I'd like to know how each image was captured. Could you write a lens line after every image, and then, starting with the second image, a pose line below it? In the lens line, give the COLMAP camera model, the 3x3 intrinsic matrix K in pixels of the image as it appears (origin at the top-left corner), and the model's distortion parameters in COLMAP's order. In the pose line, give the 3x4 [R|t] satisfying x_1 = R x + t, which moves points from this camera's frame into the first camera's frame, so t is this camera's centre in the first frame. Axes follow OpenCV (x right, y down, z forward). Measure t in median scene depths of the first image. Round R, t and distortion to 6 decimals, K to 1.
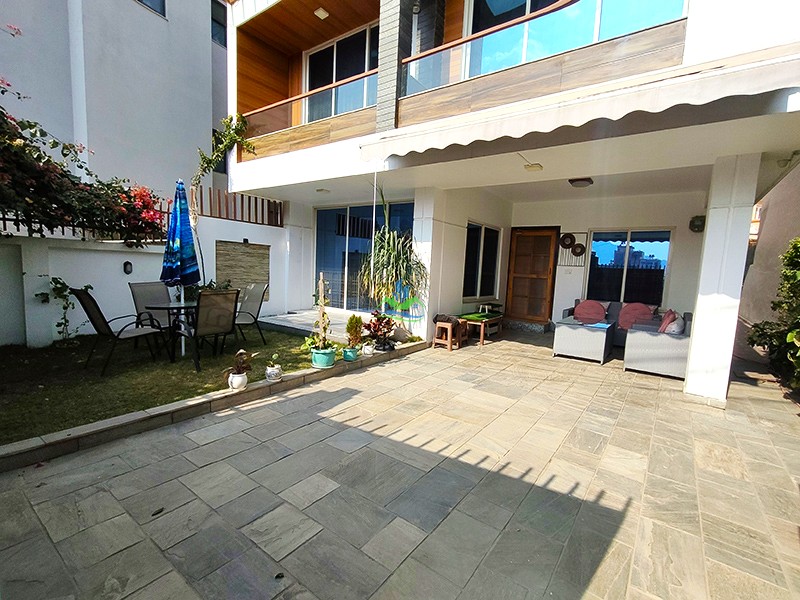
lens RADIAL K [[375.2, 0, 401.8], [0, 375.2, 301.4], [0, 0, 1]] dist [0.000605, 0.000037]
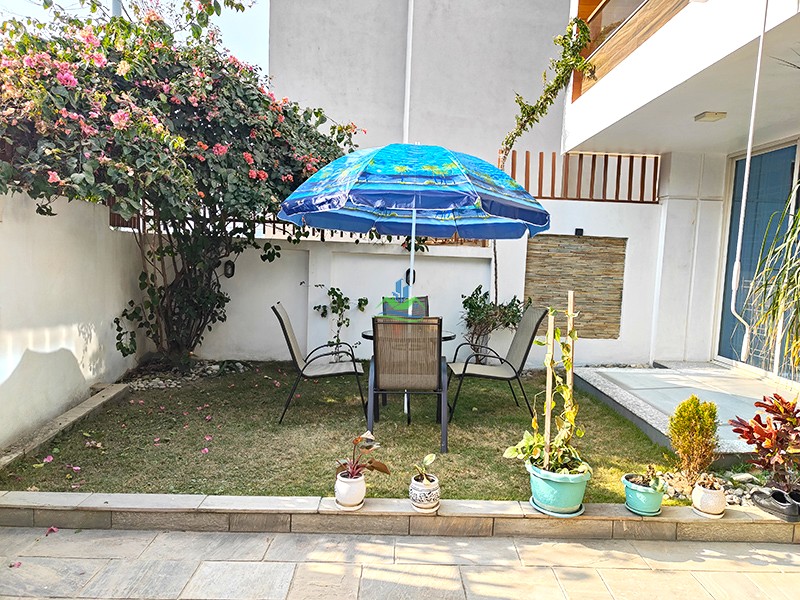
lens RADIAL K [[548.7, 0, 401.4], [0, 548.7, 303.3], [0, 0, 1]] dist [-0.005137, -0.001609]
pose [[0.603295, 0.044771, -0.796260, 0.137975], [-0.078652, 0.996896, -0.003539, -0.034987], [0.793630, 0.064763, 0.604944, 0.364848]]
